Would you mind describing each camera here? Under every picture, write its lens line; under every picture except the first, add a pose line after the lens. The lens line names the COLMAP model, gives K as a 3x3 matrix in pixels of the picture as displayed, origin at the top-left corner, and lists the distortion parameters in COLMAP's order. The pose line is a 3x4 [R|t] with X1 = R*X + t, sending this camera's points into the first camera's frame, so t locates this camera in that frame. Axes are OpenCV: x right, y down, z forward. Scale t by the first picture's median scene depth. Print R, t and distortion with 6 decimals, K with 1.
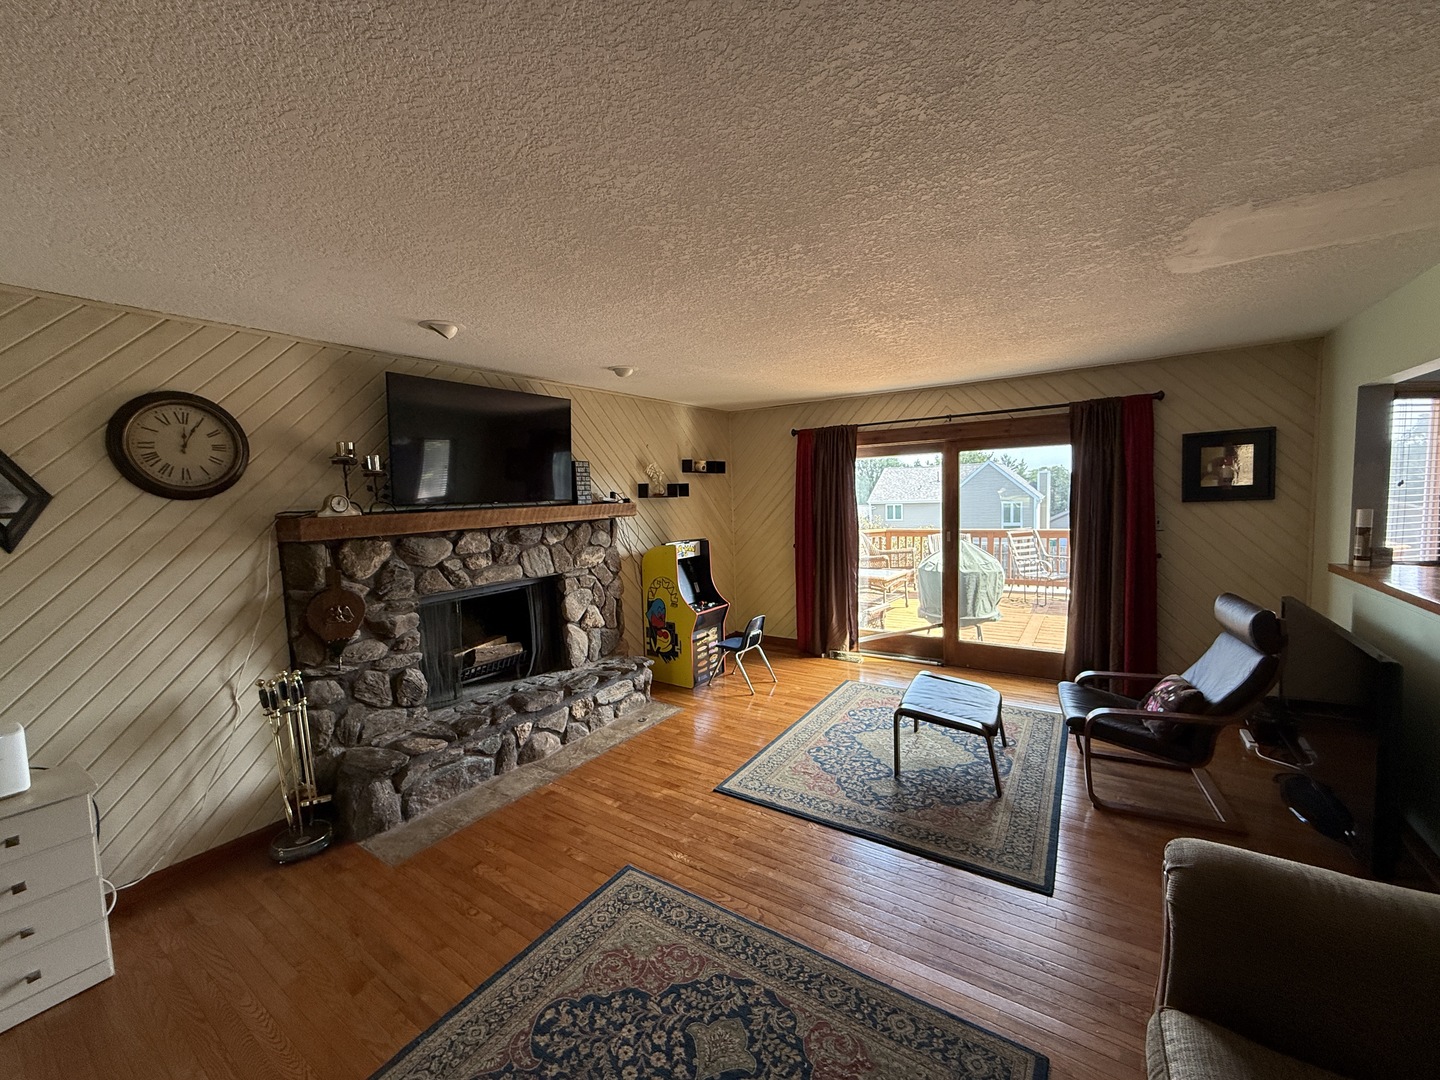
lens RADIAL K [[575.2, 0, 714.4], [0, 575.2, 542.9], [0, 0, 1]] dist [0.000042, 0.001142]
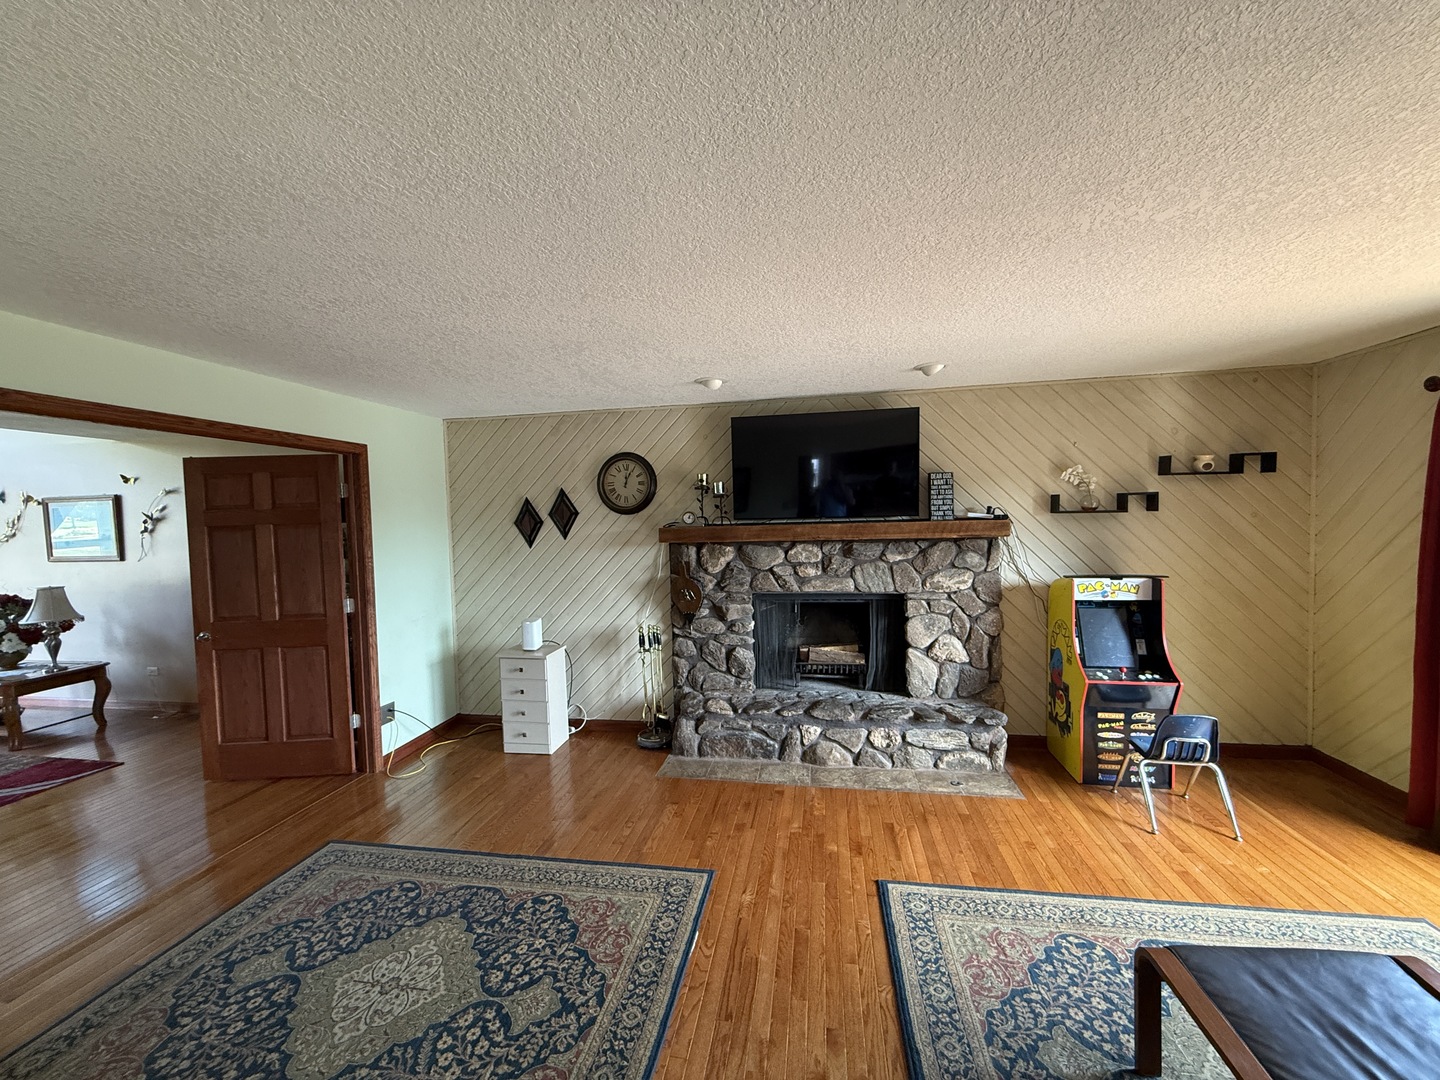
lens RADIAL K [[575.2, 0, 719.0], [0, 575.2, 542.5], [0, 0, 1]] dist [0.000042, 0.001142]
pose [[0.403750, 0.064704, -0.912578, 0.564616], [-0.066128, 0.996951, 0.041430, -0.059177], [0.912476, 0.043620, 0.406798, 0.405679]]
